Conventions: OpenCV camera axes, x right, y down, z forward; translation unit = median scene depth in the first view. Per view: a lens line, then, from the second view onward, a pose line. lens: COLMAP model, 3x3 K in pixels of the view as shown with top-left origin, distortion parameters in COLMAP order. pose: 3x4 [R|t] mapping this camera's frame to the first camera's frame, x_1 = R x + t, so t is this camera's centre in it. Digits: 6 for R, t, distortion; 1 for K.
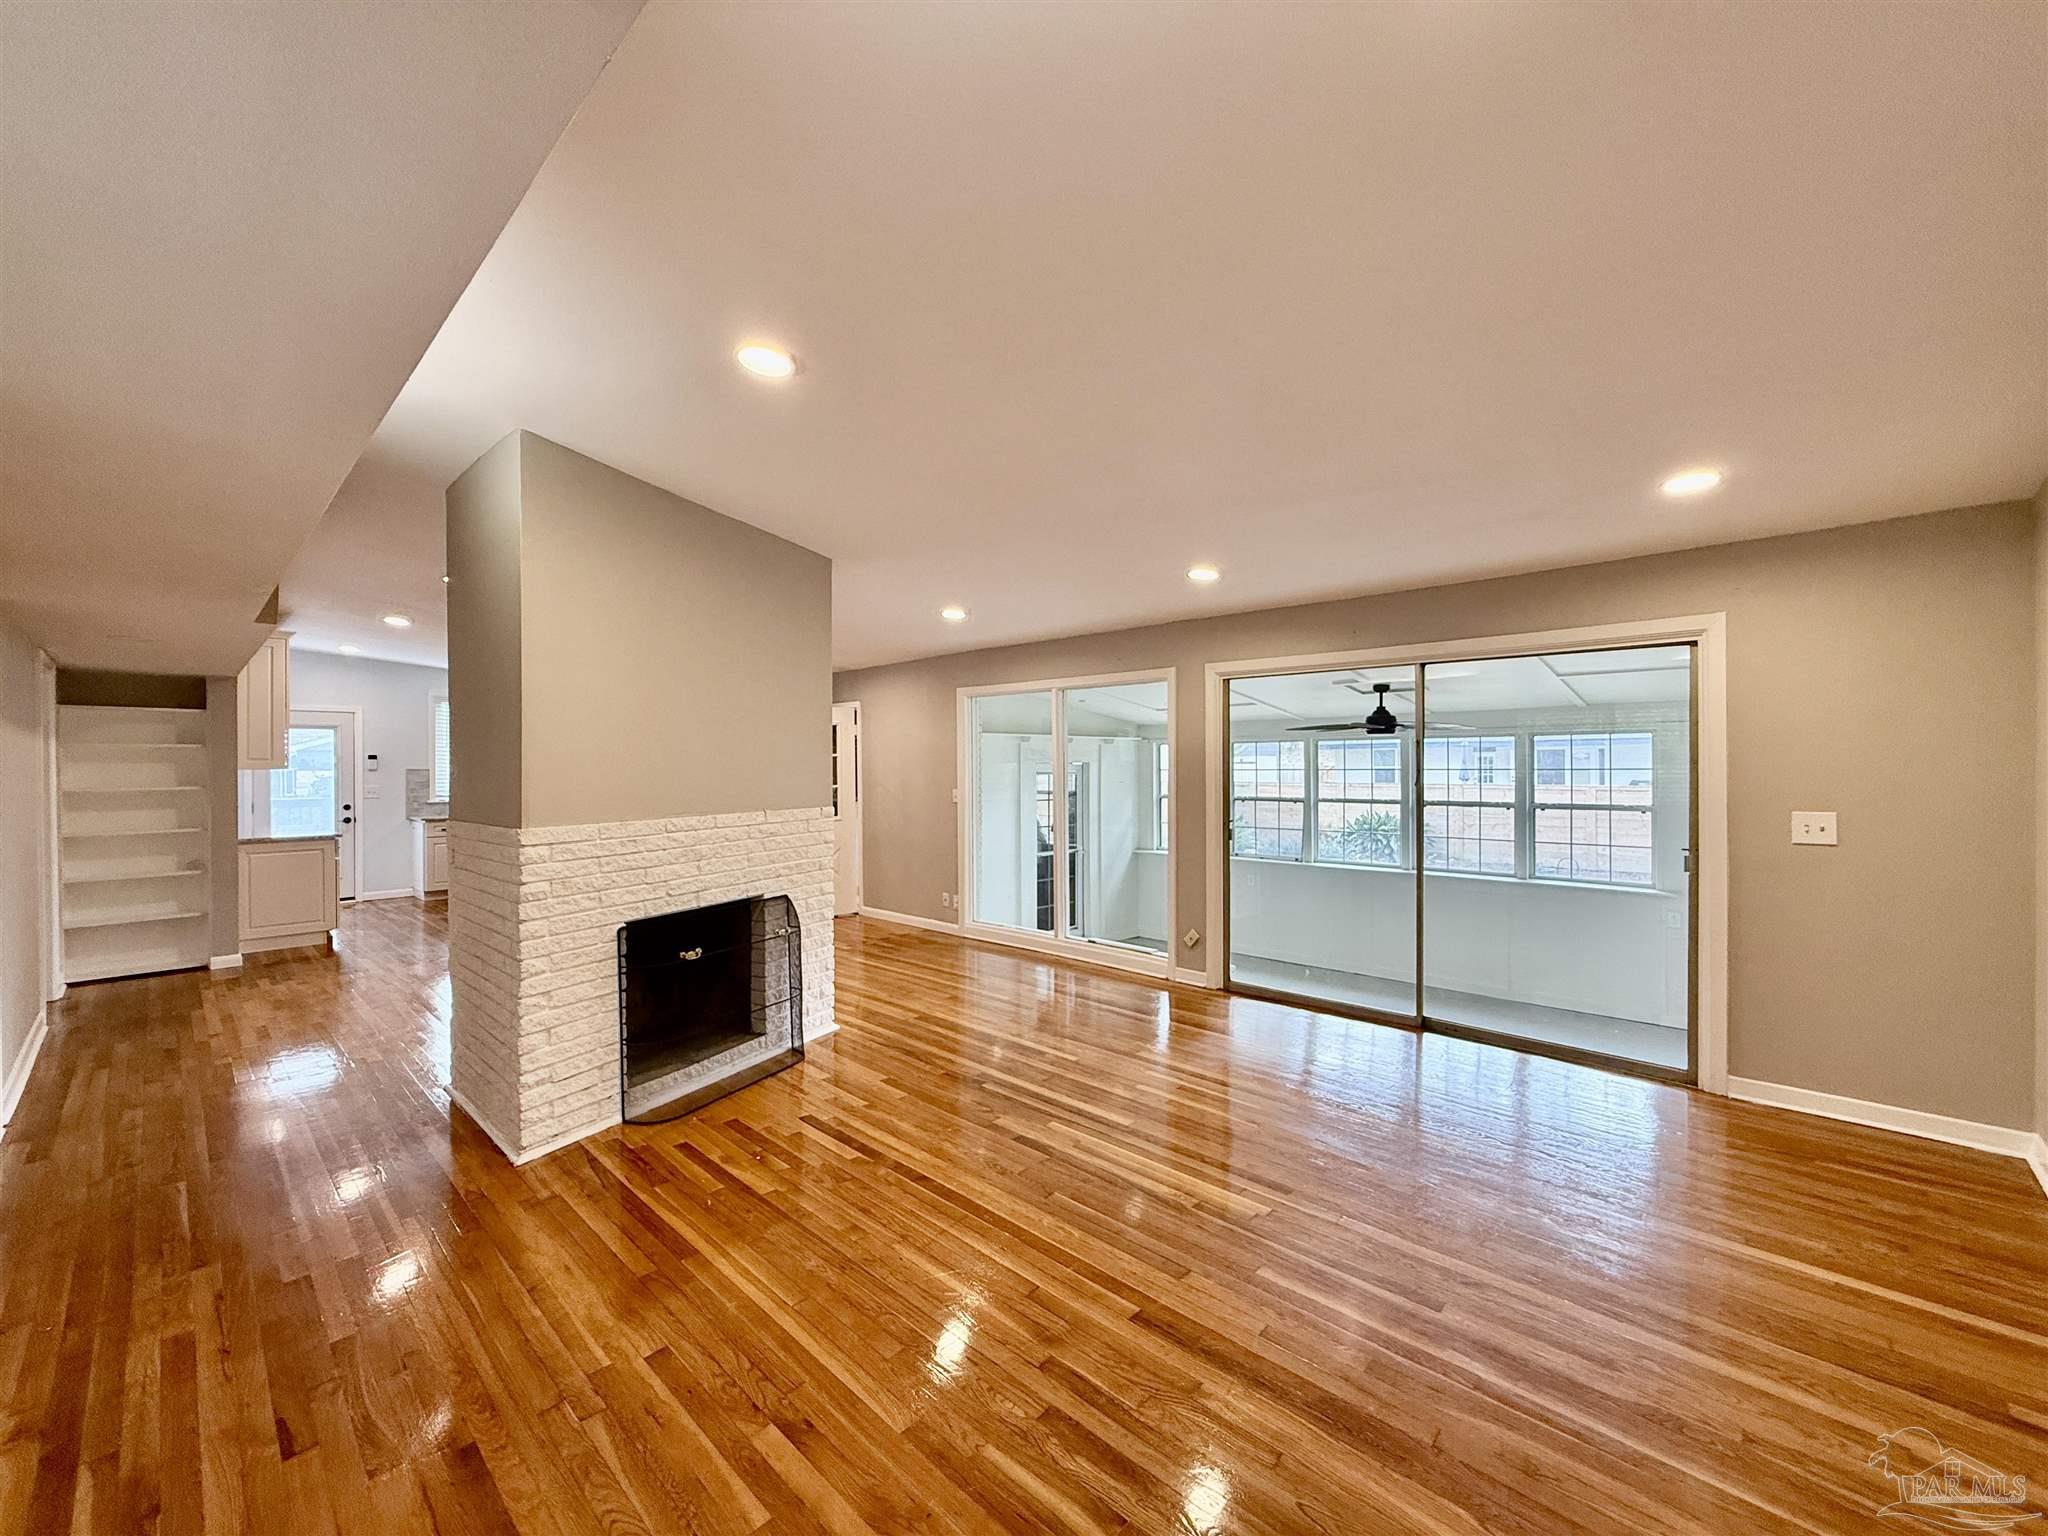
lens RADIAL K [[815.3, 0, 1022.6], [0, 815.3, 769.7], [0, 0, 1]] dist [-0.002555, 0.000046]
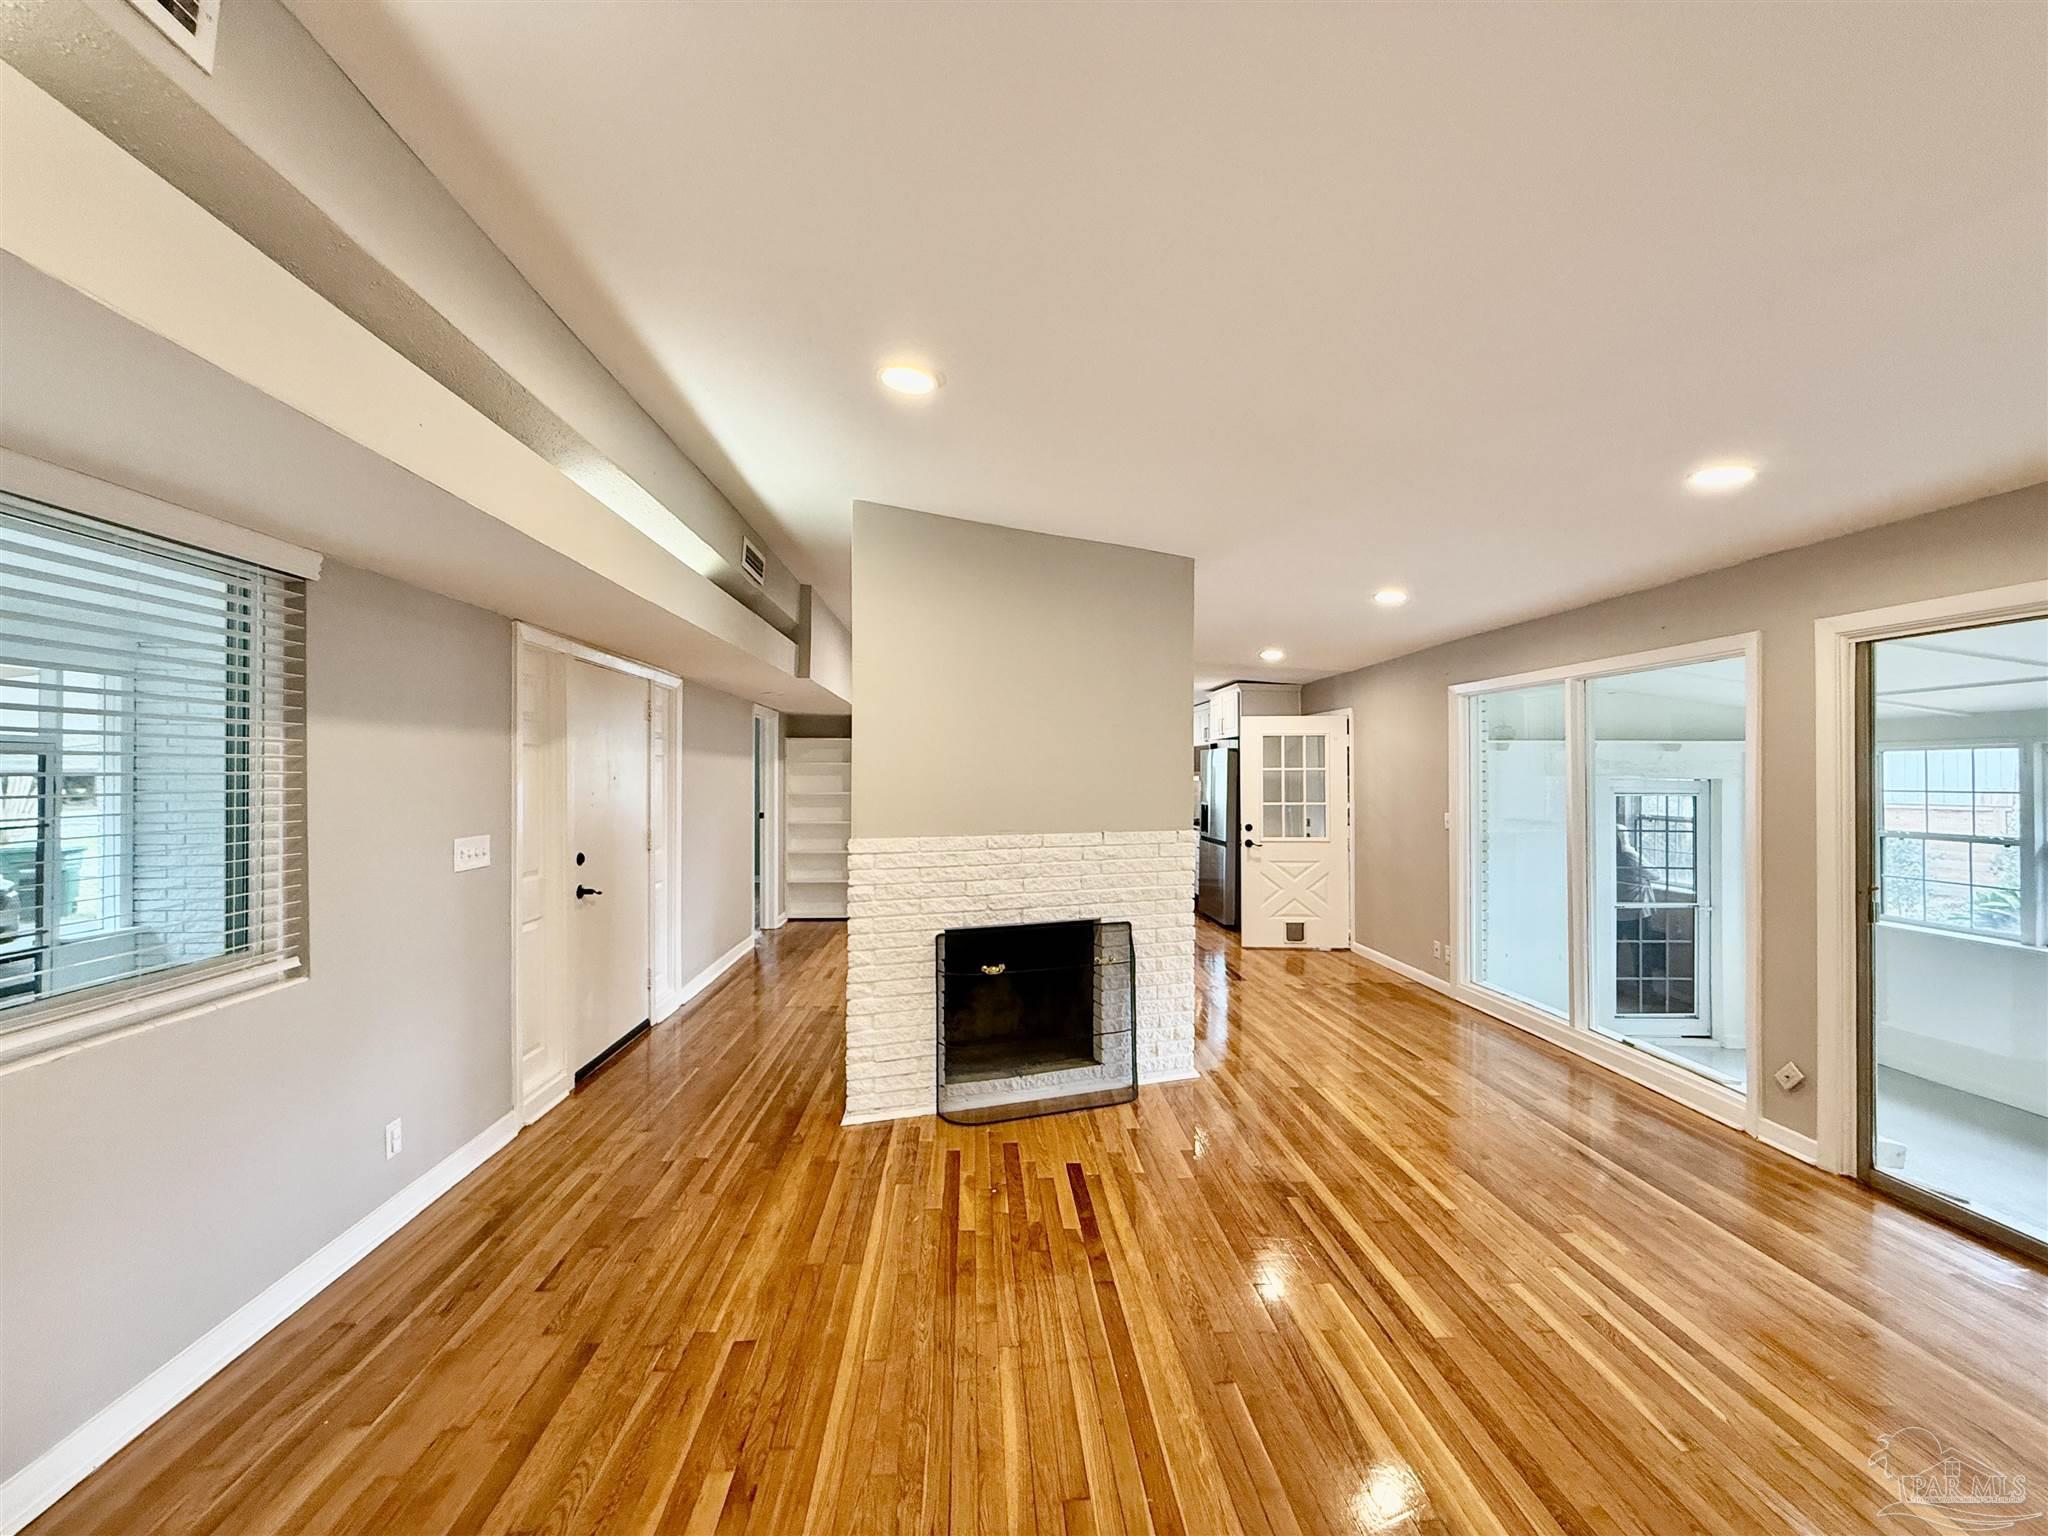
lens RADIAL K [[814.6, 0, 1020.9], [0, 814.6, 768.8], [0, 0, 1]] dist [0.000520, 0.000067]
pose [[0.731463, -0.000409, -0.681881, 0.294360], [-0.007604, 0.999933, -0.008758, -0.016699], [0.681839, 0.011591, 0.731410, 0.244034]]
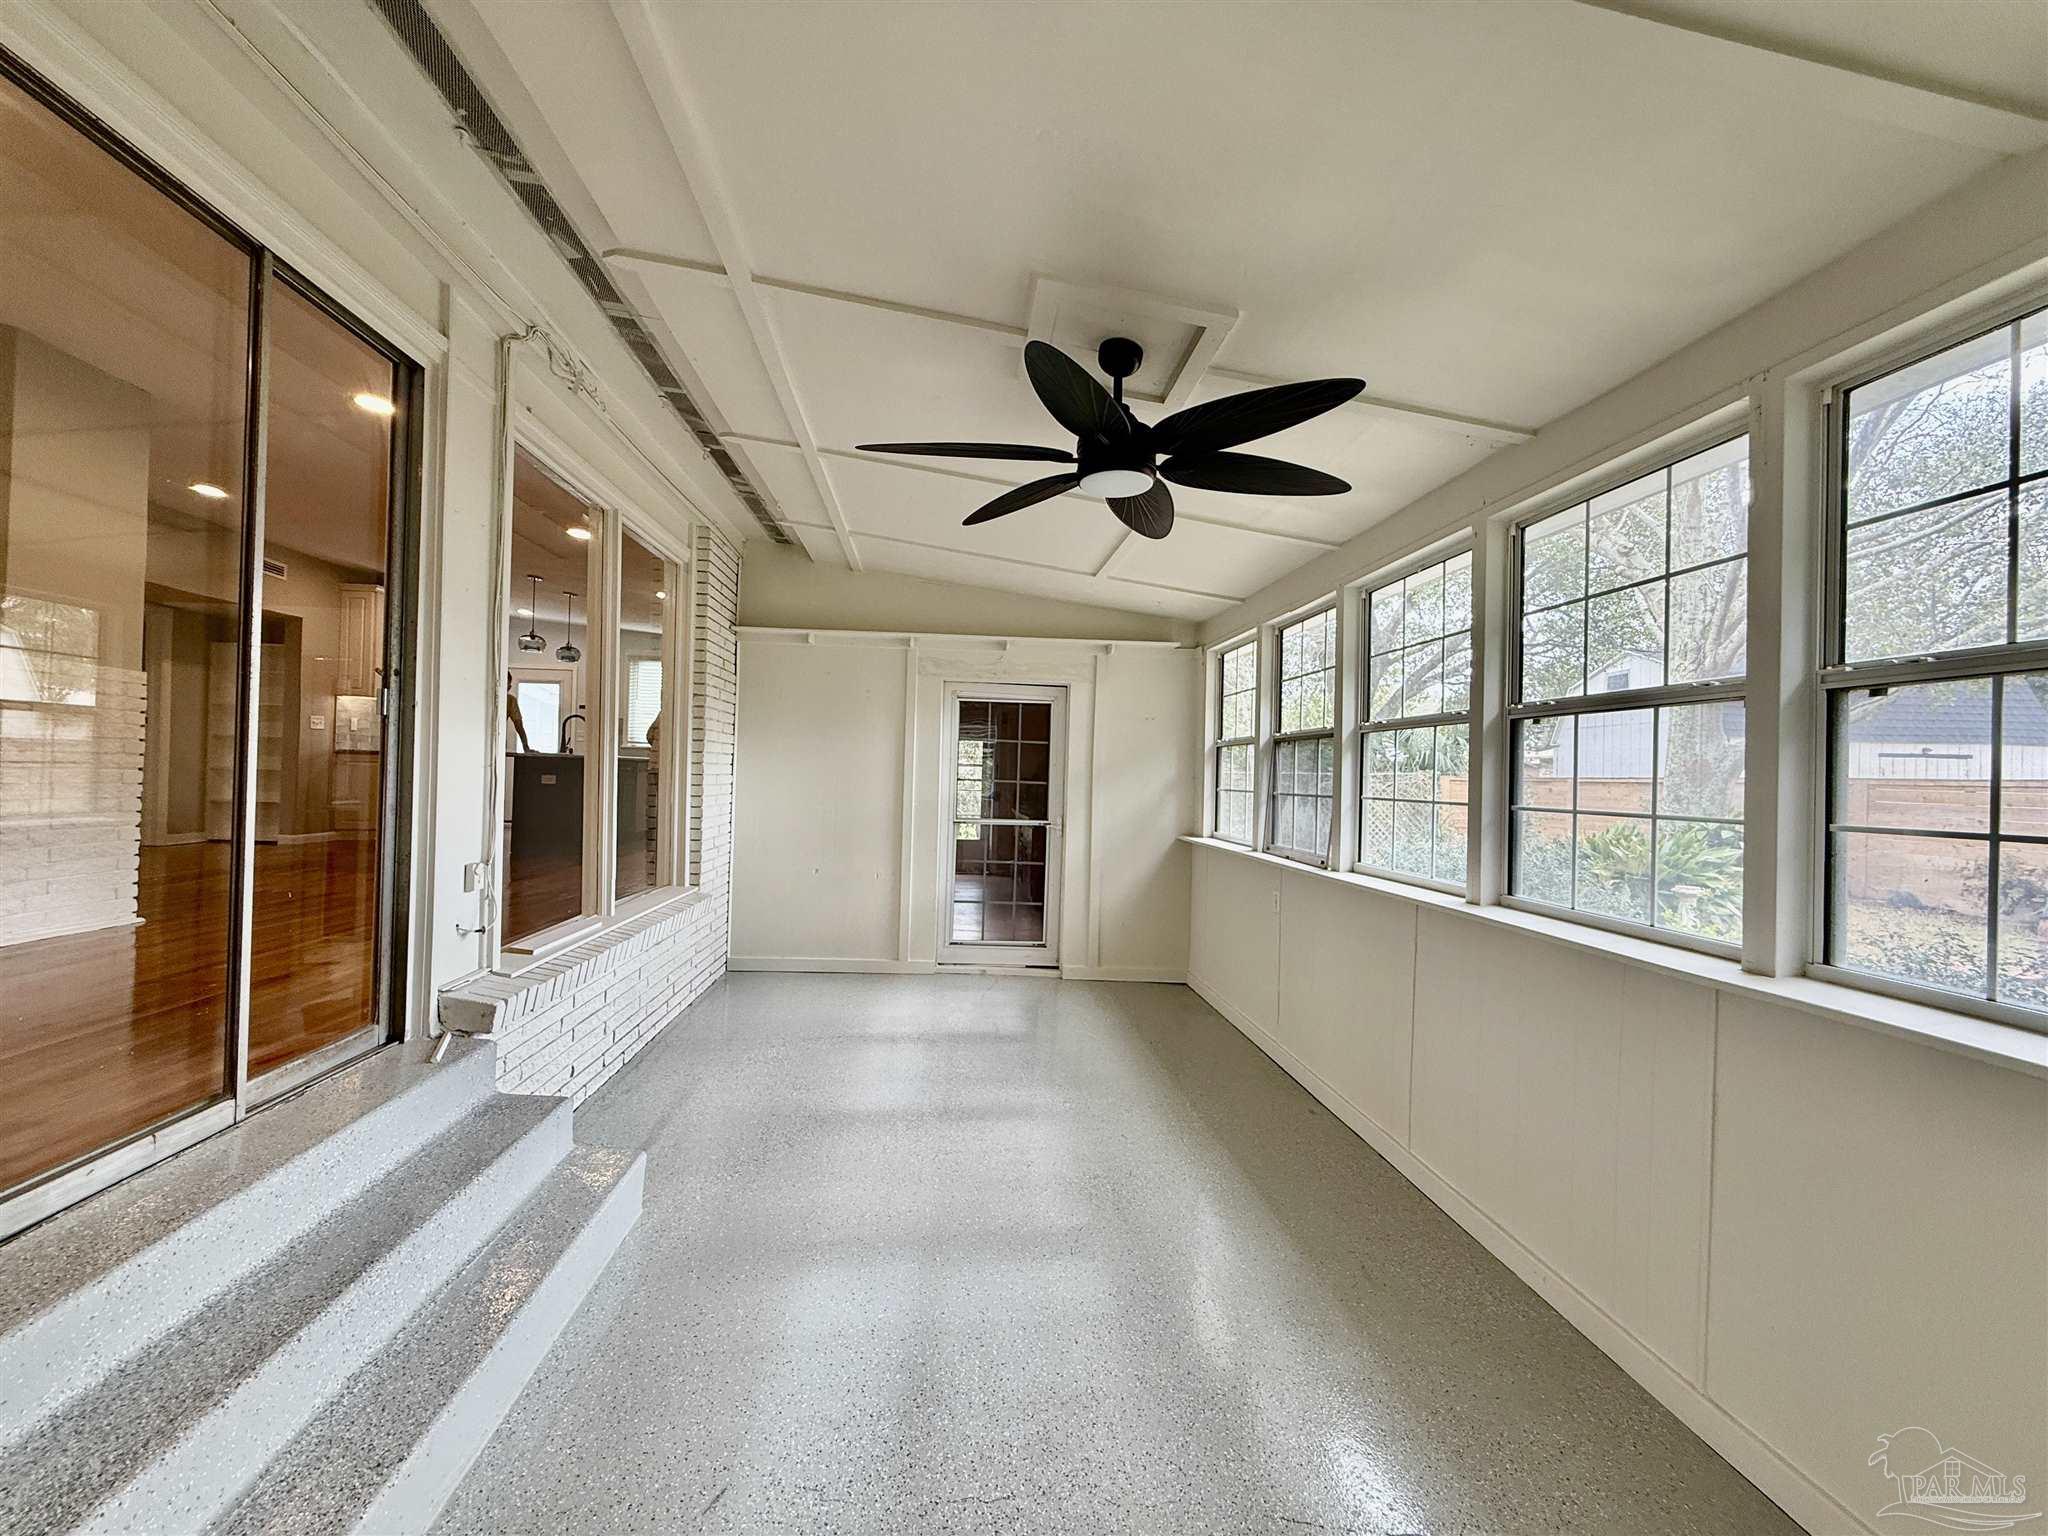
lens RADIAL K [[814.6, 0, 1020.9], [0, 814.6, 768.8], [0, 0, 1]] dist [0.000520, 0.000067]
pose [[0.749478, 0.018731, -0.661764, 1.171902], [-0.031346, 0.999483, -0.007211, 0.154948], [0.661286, 0.026148, 0.749678, 1.274293]]
